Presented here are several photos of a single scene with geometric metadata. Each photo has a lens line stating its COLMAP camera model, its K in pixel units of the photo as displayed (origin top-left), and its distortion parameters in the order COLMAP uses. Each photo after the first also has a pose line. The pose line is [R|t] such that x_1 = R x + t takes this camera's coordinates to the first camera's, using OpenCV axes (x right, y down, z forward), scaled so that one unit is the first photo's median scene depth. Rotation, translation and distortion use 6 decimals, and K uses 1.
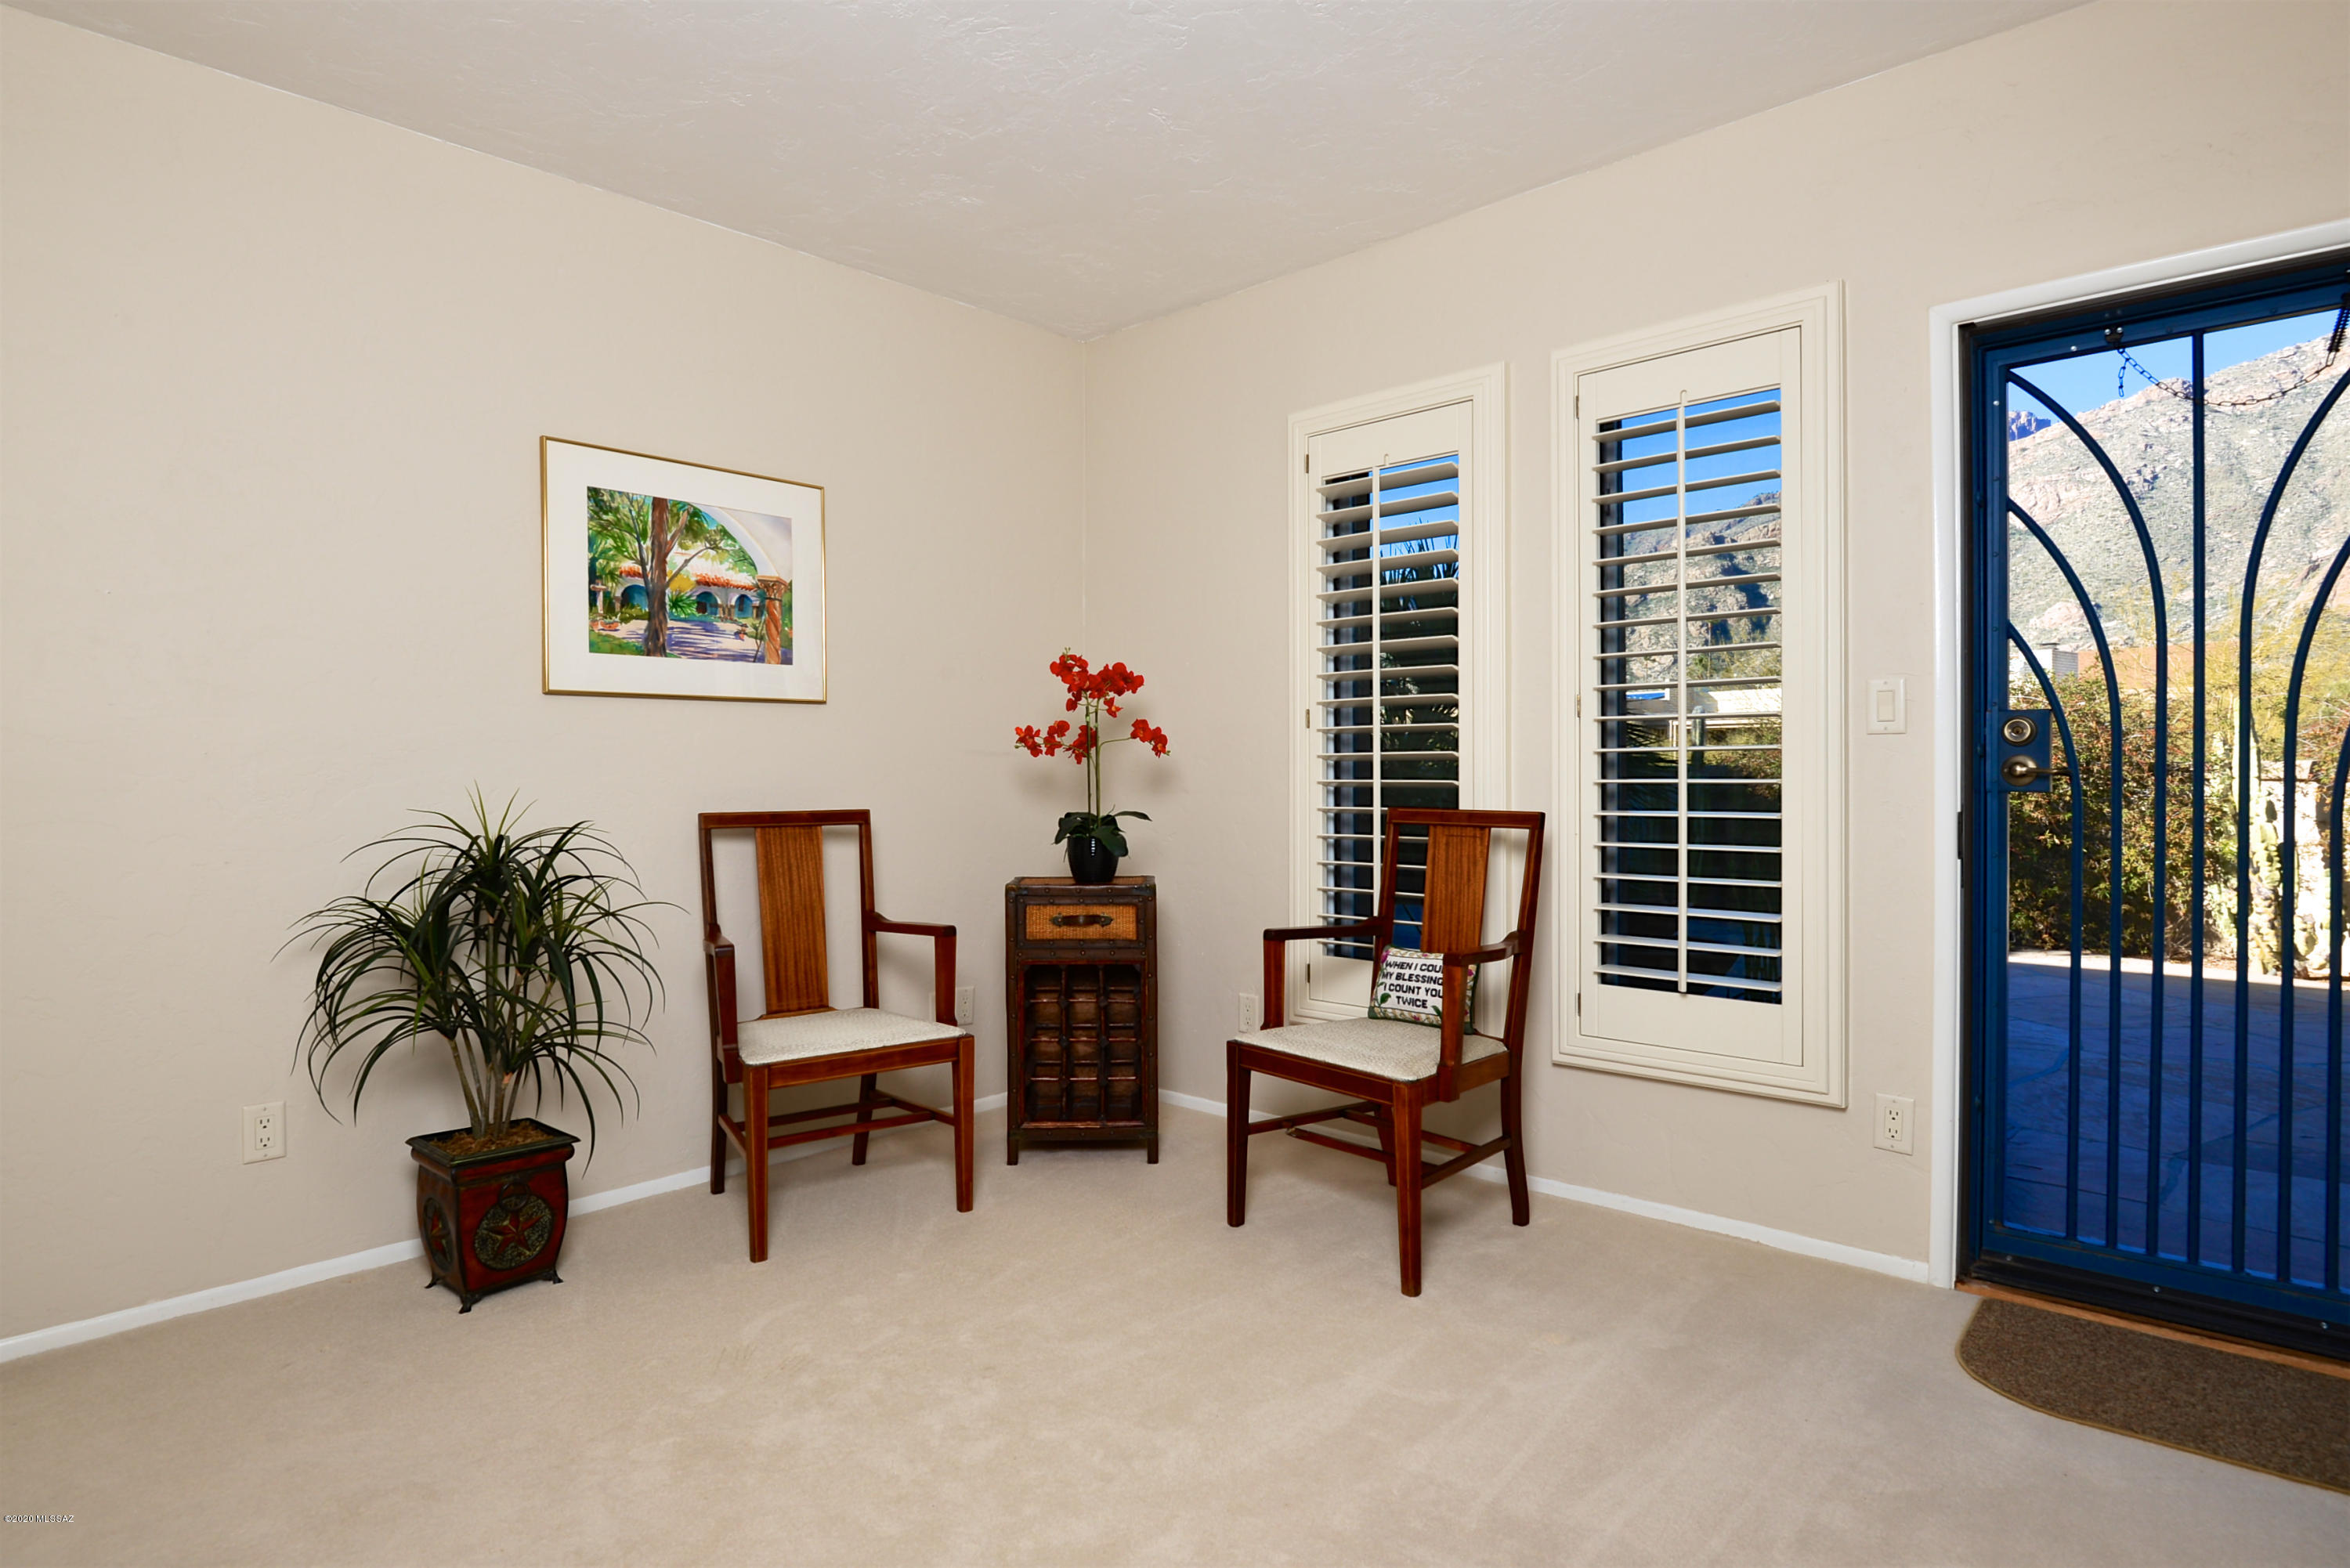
lens RADIAL K [[1265.7, 0, 1176.2], [0, 1265.7, 775.9], [0, 0, 1]] dist [0.003259, 0.000348]
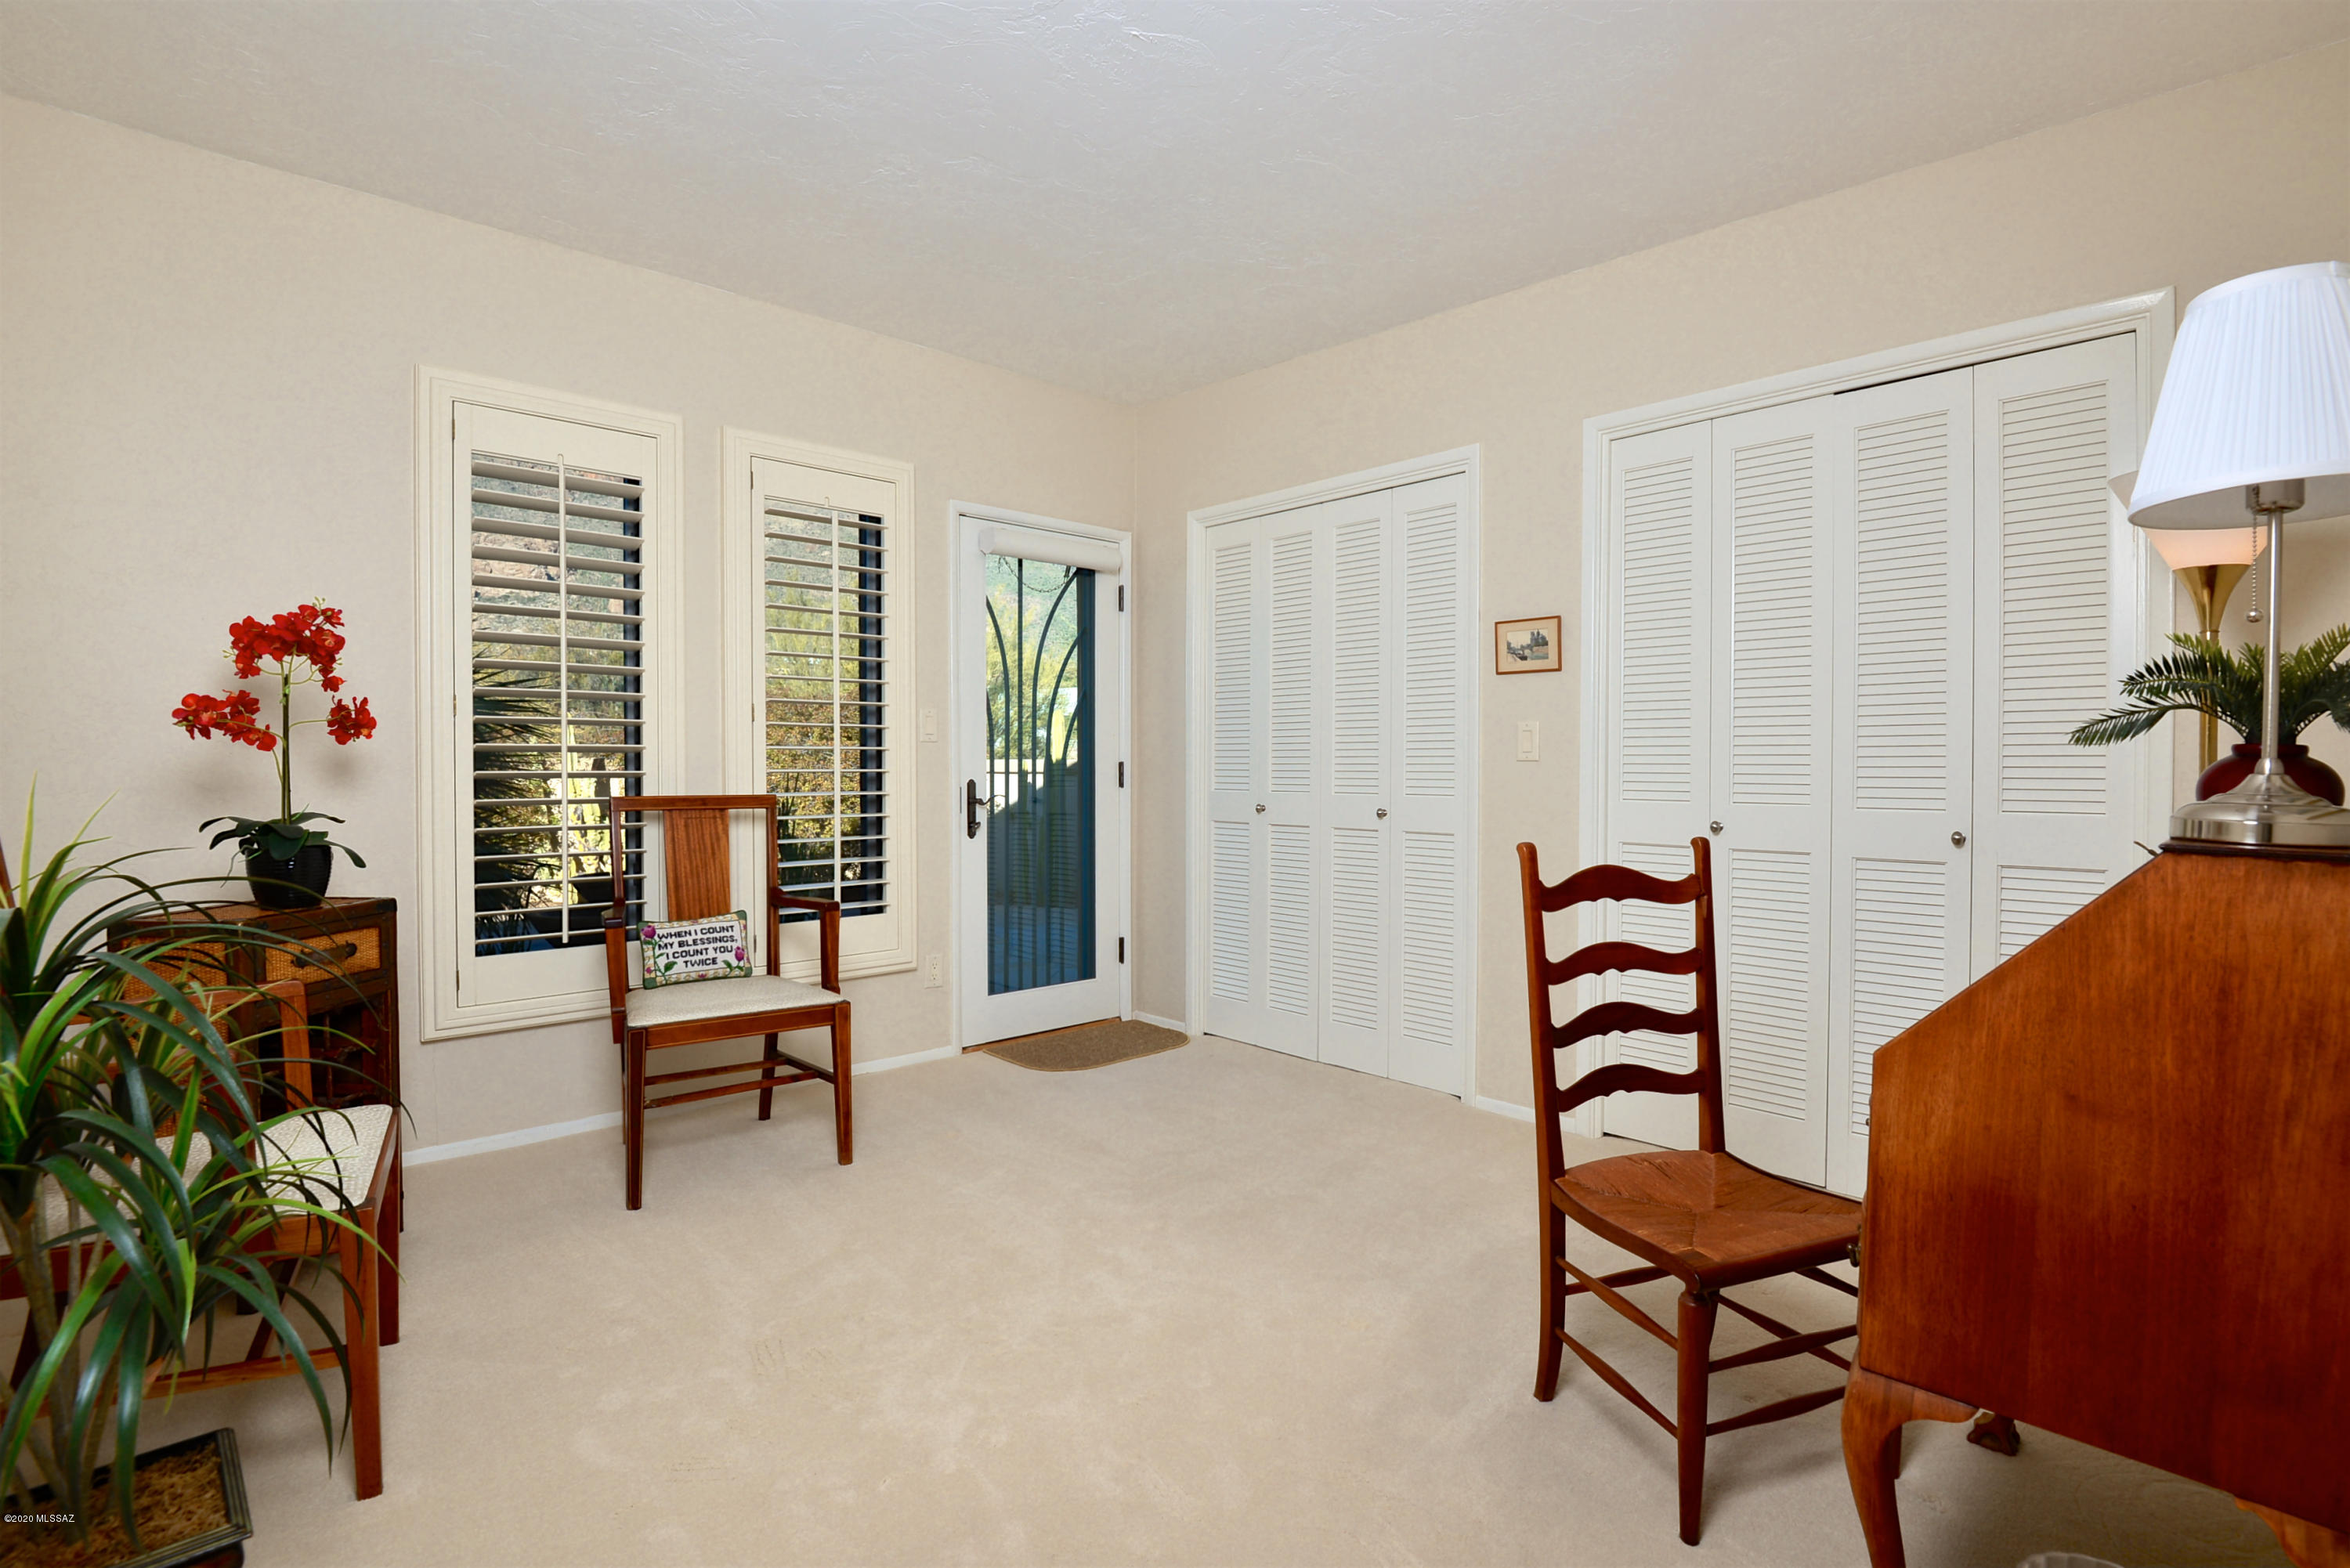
lens RADIAL K [[1161.7, 0, 1175.5], [0, 1161.7, 782.3], [0, 0, 1]] dist [-0.000367, -0.000064]
pose [[0.084341, -0.011370, 0.996372, -0.812425], [0.013389, 0.999858, 0.010277, 0.009847], [-0.996347, 0.012474, 0.084481, 0.472190]]
